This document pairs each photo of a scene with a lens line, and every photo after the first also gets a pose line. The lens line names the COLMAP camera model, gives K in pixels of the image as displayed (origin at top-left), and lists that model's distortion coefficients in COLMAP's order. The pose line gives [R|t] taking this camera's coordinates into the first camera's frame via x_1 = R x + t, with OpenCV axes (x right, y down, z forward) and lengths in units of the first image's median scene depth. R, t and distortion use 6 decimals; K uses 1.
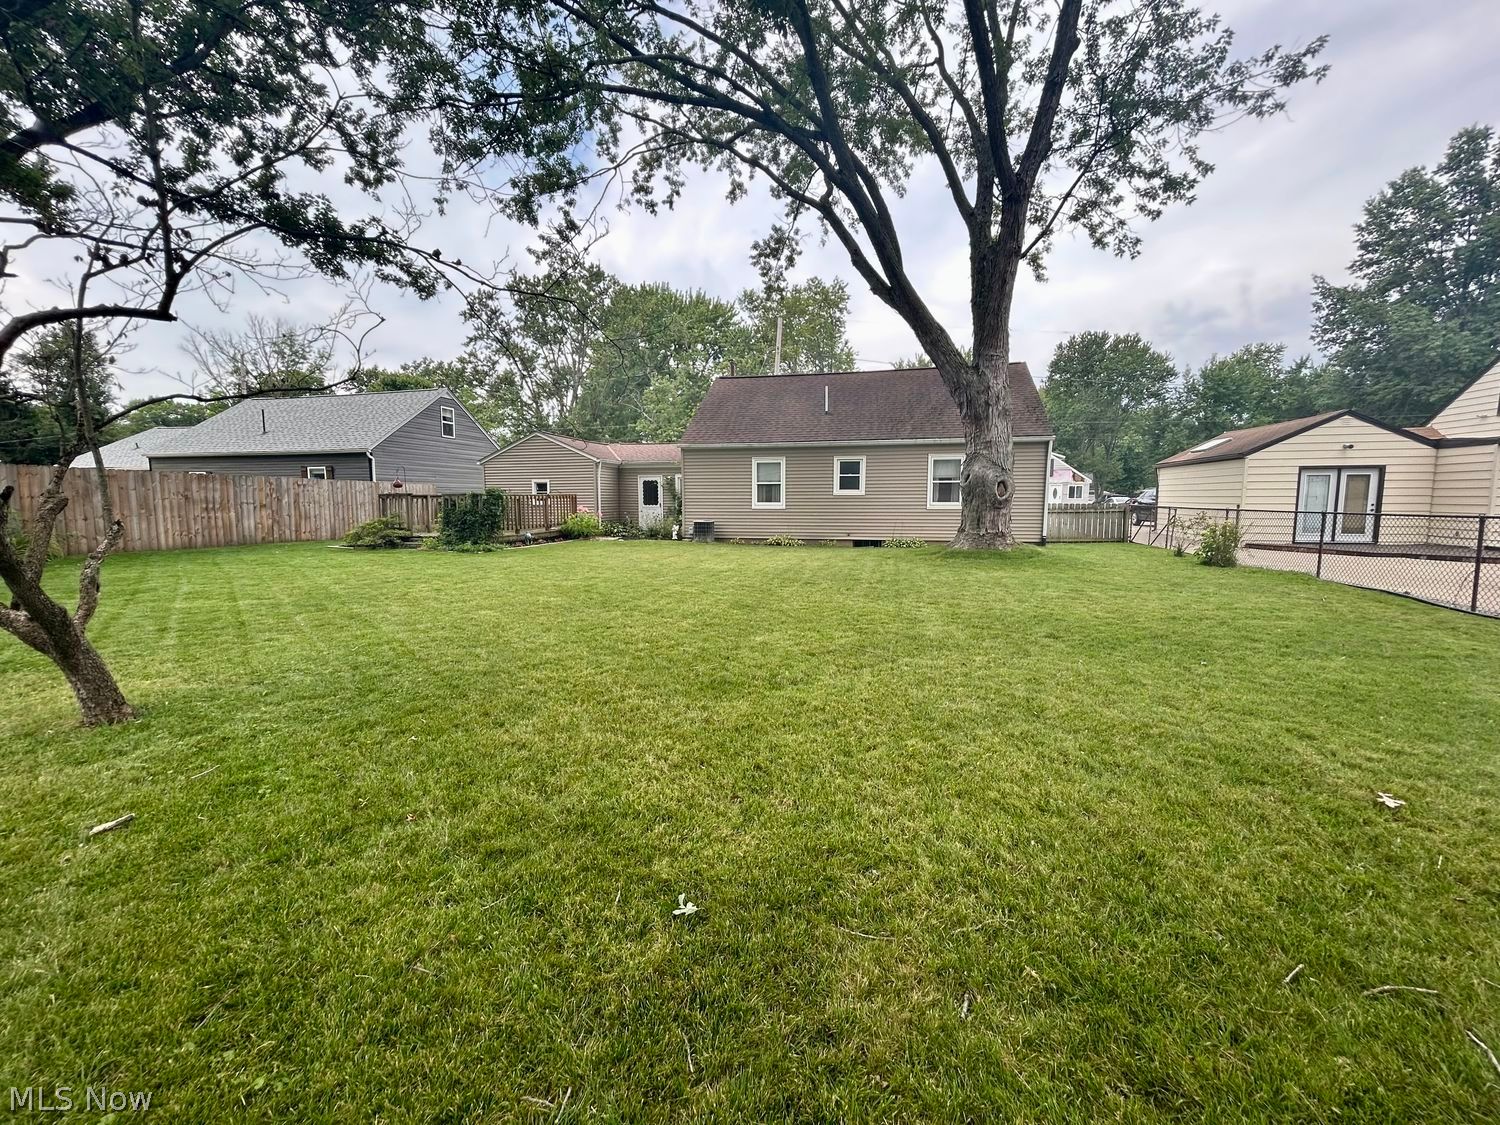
lens RADIAL K [[596.3, 0, 749.5], [0, 596.3, 565.2], [0, 0, 1]] dist [-0.018308, 0.000111]
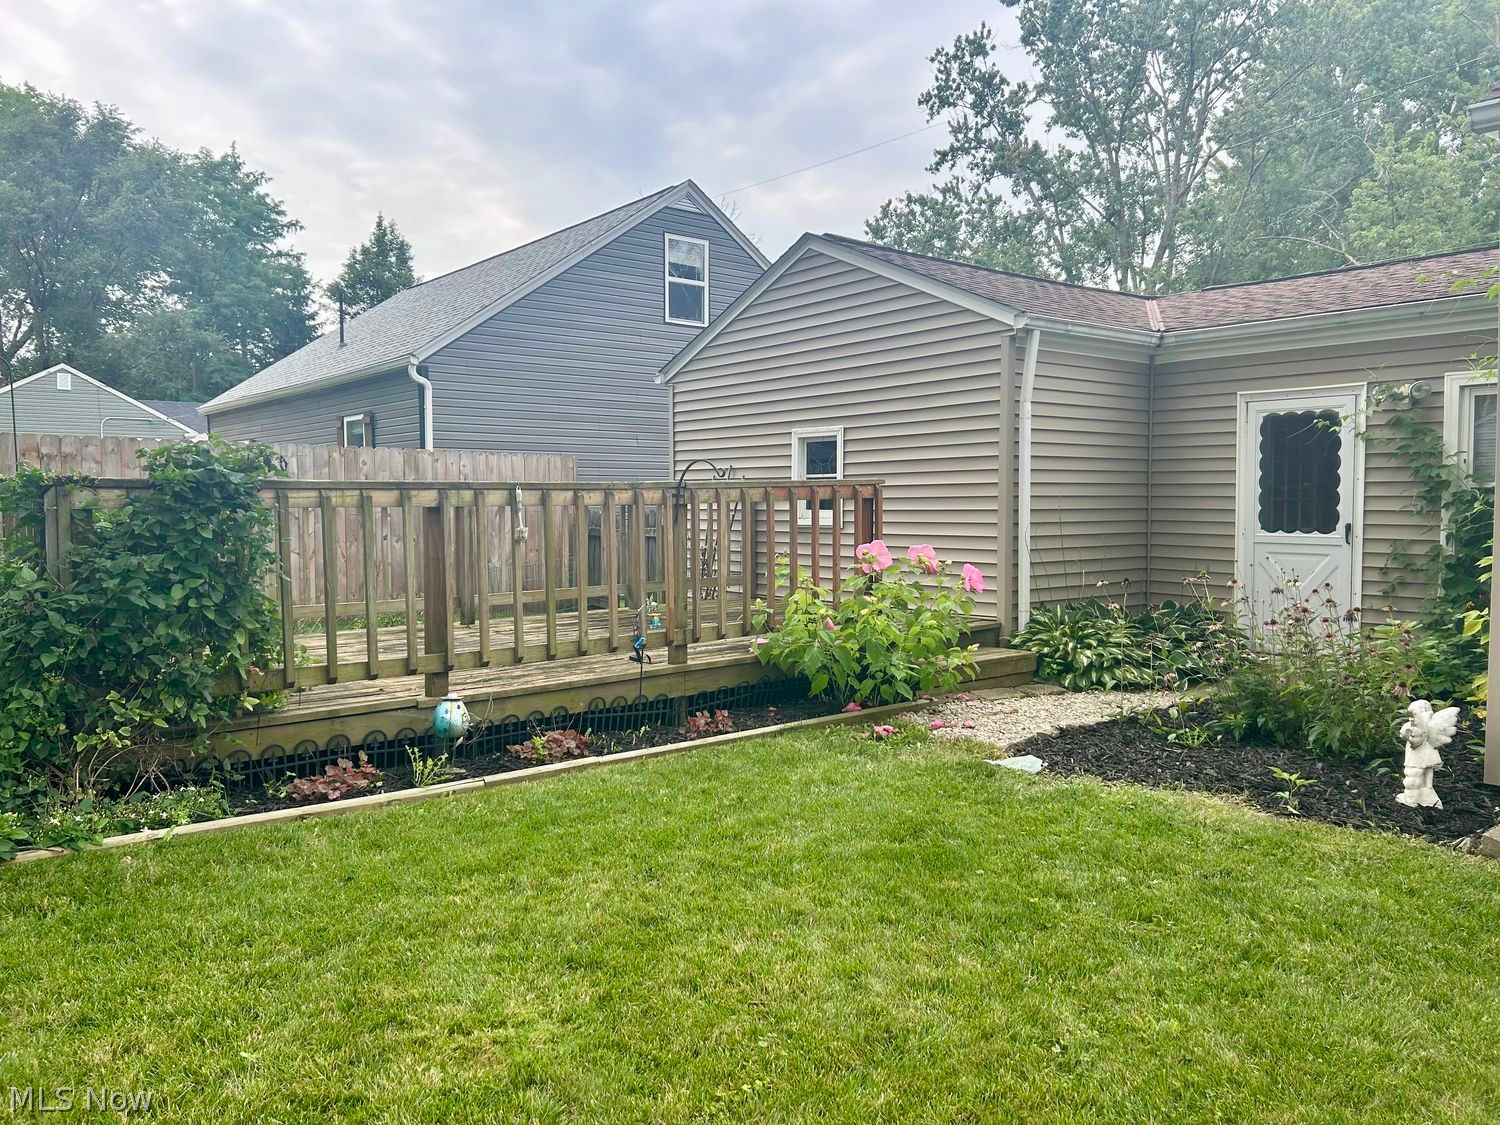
lens RADIAL K [[1114.0, 0, 750.0], [0, 1114.0, 562.5], [0, 0, 1]] dist [0.026319, -0.029763]
pose [[0.780974, 0.035078, -0.623578, -0.253976], [-0.066579, 0.997408, -0.027276, -0.237507], [0.621005, 0.062819, 0.781285, 2.053599]]
